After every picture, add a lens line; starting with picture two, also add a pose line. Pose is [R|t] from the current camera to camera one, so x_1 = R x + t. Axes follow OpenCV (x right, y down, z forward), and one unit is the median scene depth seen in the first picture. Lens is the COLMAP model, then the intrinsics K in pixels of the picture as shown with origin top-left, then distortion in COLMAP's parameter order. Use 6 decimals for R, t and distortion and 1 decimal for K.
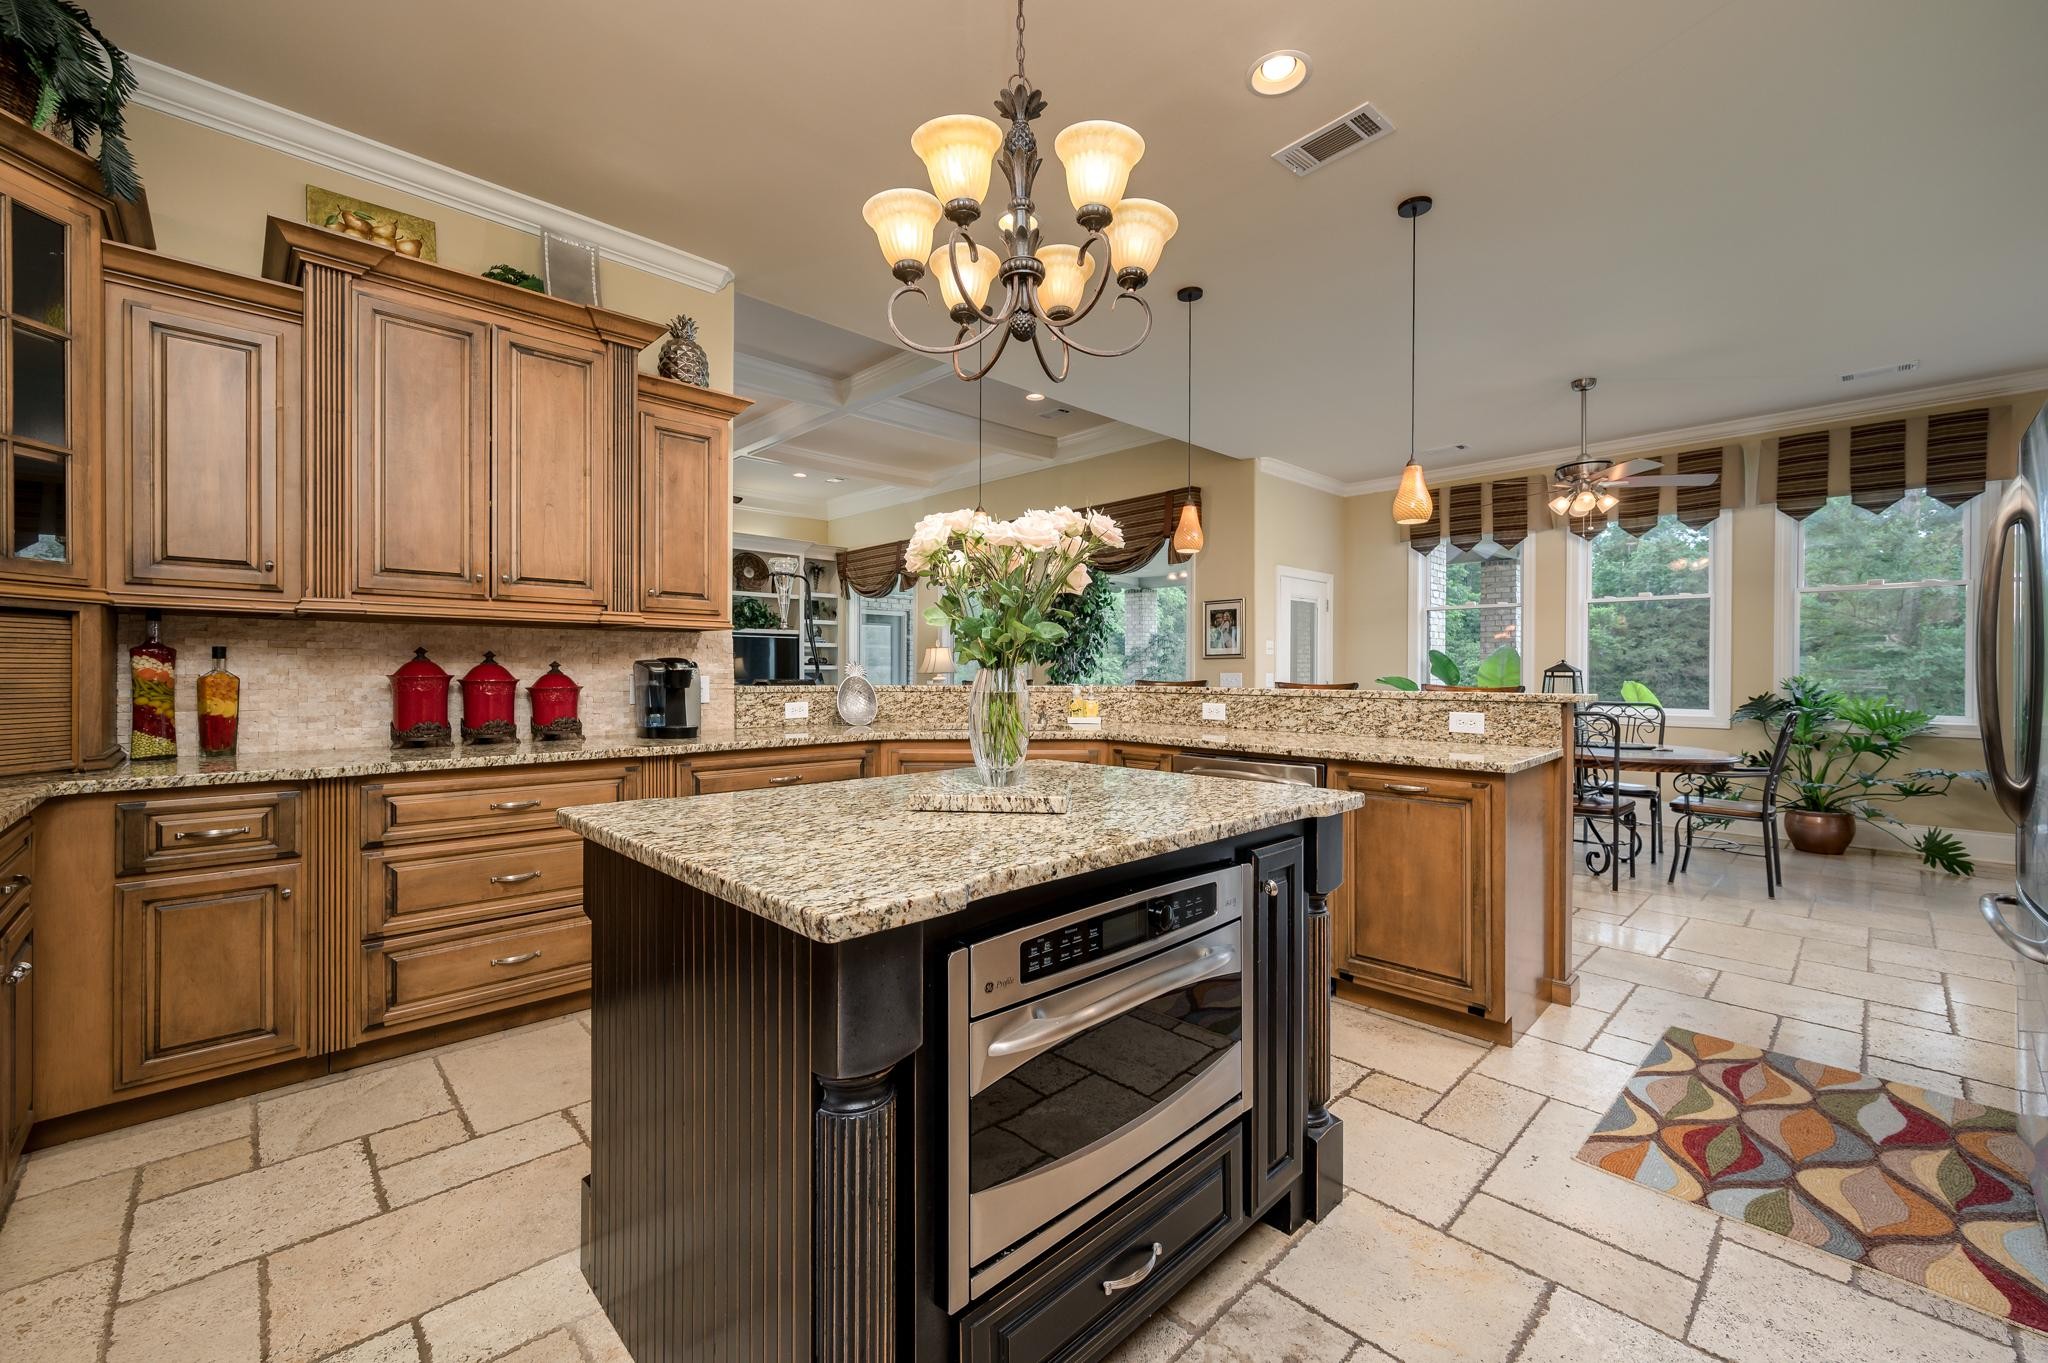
lens RADIAL K [[834.1, 0, 1020.6], [0, 834.1, 666.5], [0, 0, 1]] dist [0.016795, -0.000332]
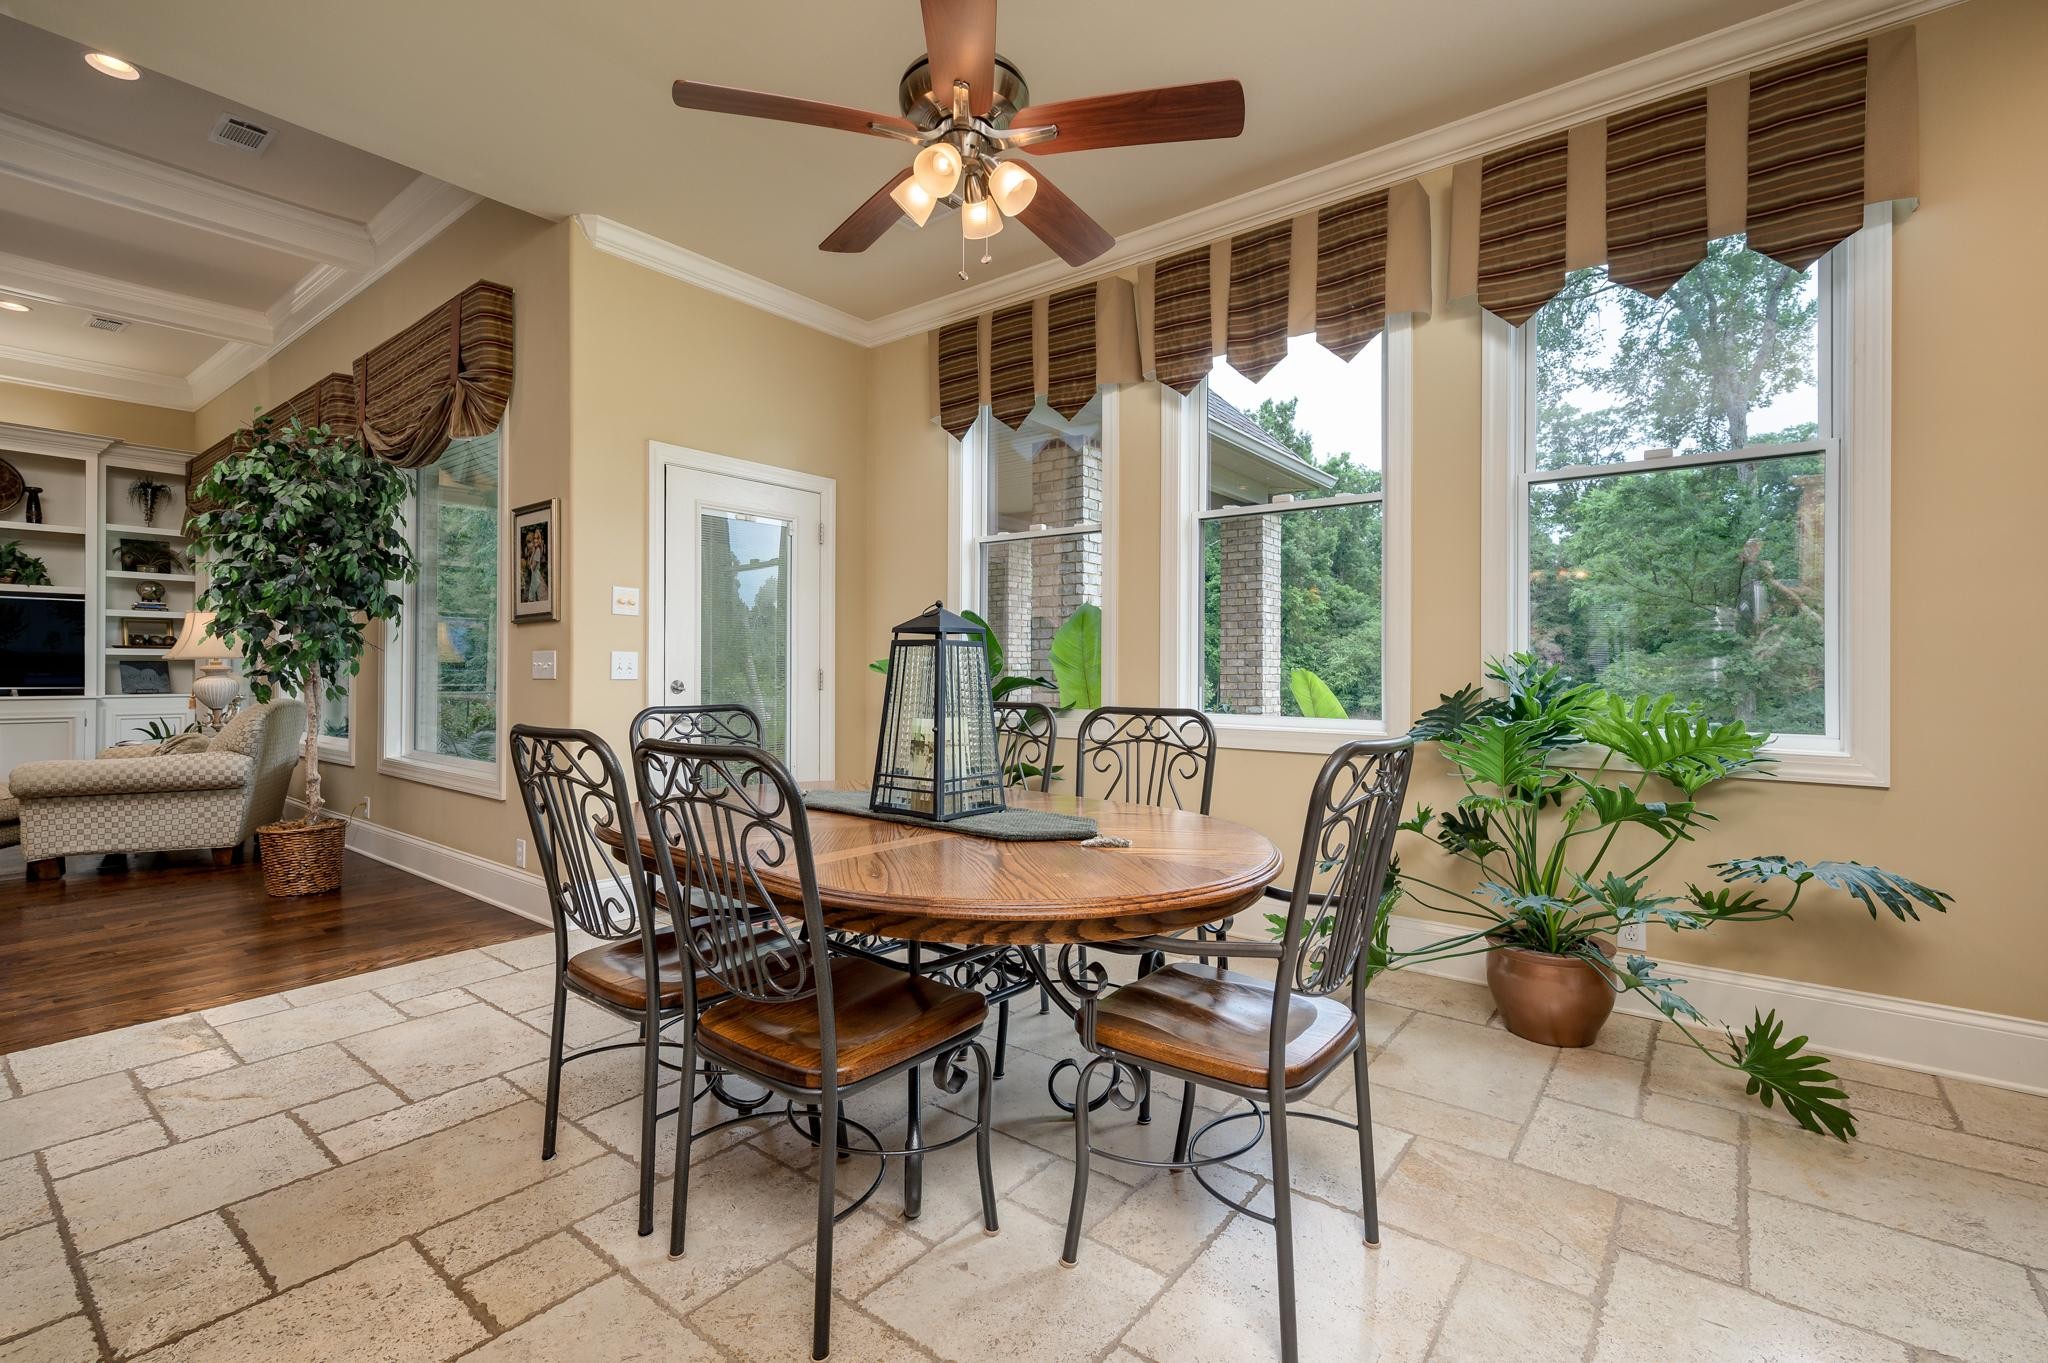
lens RADIAL K [[912.8, 0, 1010.1], [0, 912.8, 651.1], [0, 0, 1]] dist [0.017847, 0.000338]
pose [[0.991546, 0.003906, 0.129696, 0.571969], [-0.002015, 0.999890, -0.014705, 0.019703], [-0.129739, 0.014319, 0.991445, 0.526802]]
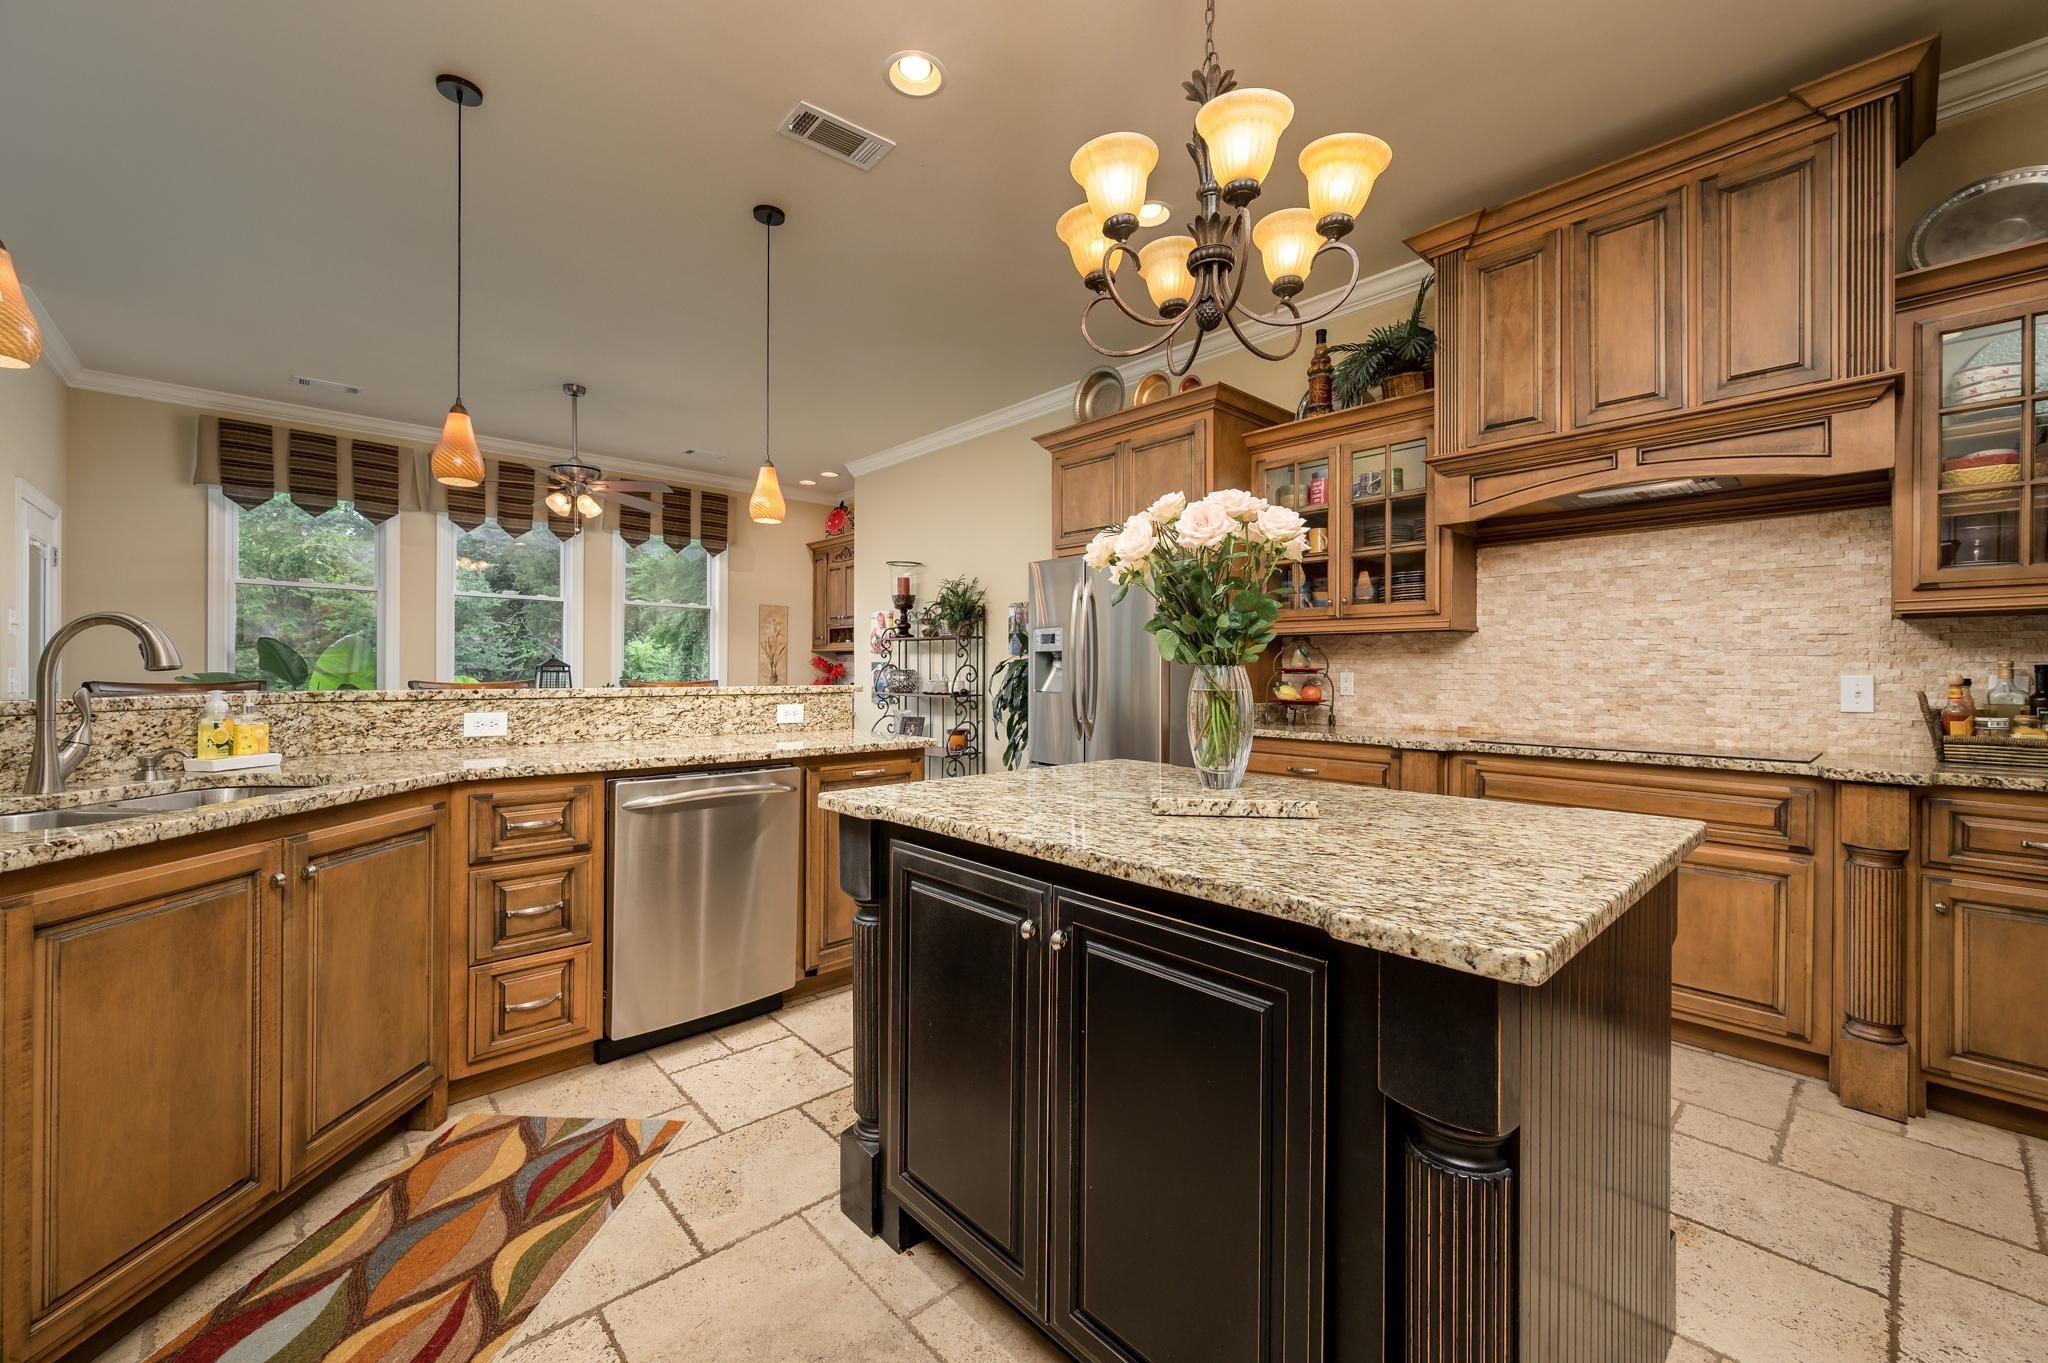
lens RADIAL K [[834.1, 0, 1020.6], [0, 834.1, 666.5], [0, 0, 1]] dist [0.016795, -0.000332]
pose [[0.033123, 0.000806, 0.999451, -0.318877], [-0.009492, 0.999955, -0.000492, 0.001347], [-0.999406, -0.009471, 0.033129, 0.377595]]
